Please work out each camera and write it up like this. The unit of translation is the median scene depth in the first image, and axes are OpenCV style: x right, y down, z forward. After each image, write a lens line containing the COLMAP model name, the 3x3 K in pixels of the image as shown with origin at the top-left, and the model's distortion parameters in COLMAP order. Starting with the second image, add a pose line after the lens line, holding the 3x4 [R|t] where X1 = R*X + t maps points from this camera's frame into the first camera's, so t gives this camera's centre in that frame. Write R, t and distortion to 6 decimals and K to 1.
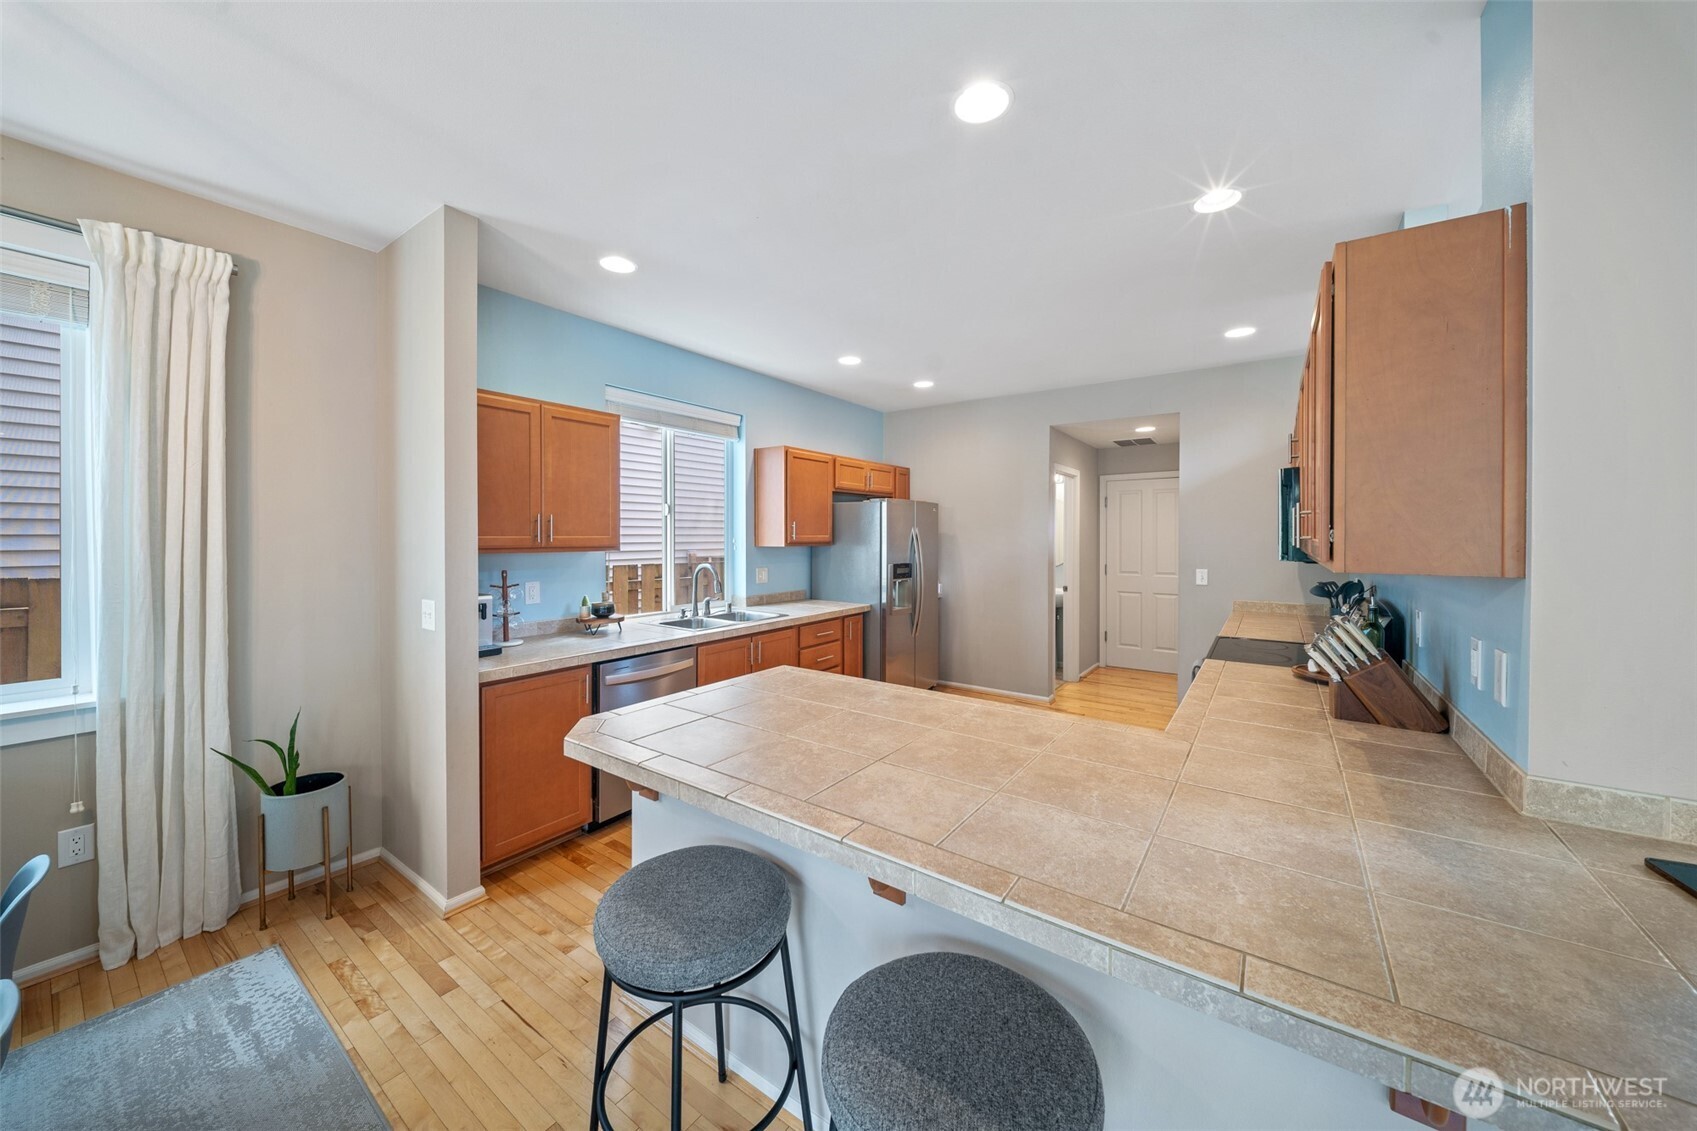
lens RADIAL K [[602.0, 0, 836.7], [0, 602.0, 529.4], [0, 0, 1]] dist [0.001054, -0.000181]
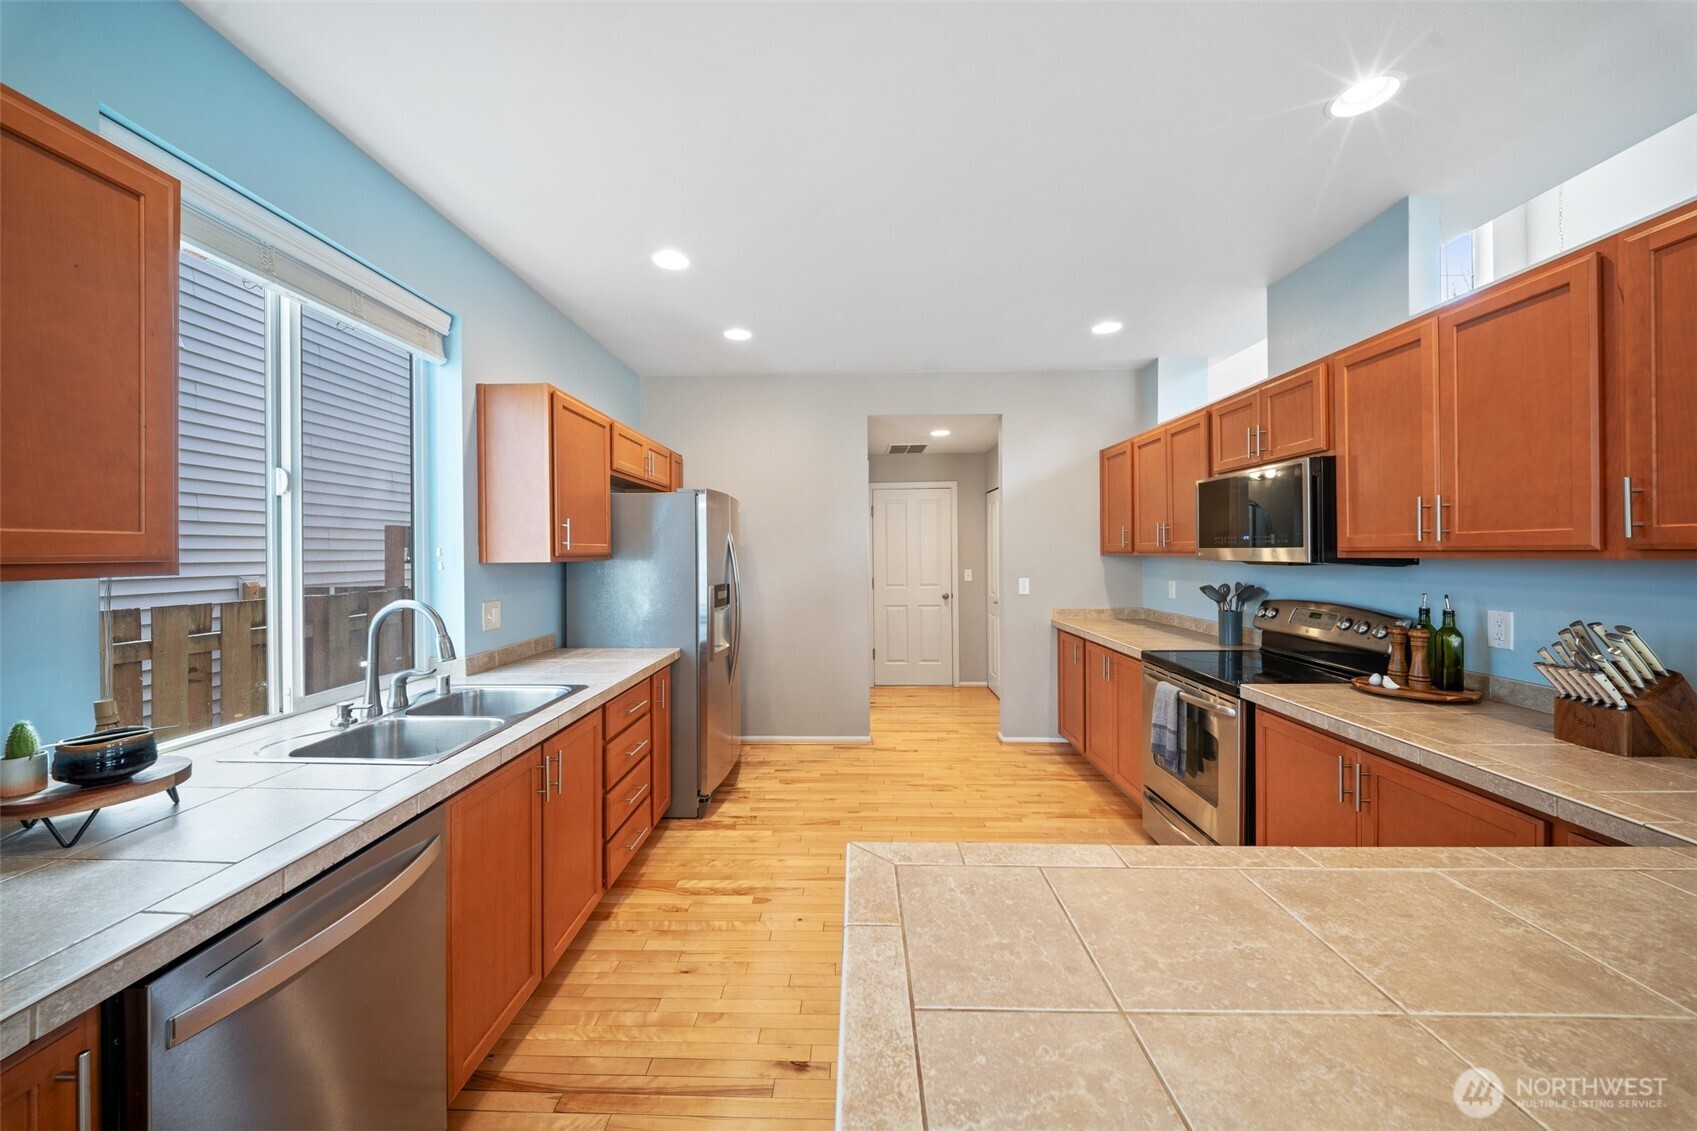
lens RADIAL K [[595.1, 0, 837.4], [0, 595.1, 548.2], [0, 0, 1]] dist [0.002455, -0.003917]
pose [[0.818472, -0.003215, 0.574538, -0.189765], [0.002076, 0.999994, 0.002639, 0.014694], [-0.574543, -0.000968, 0.818474, 0.392953]]
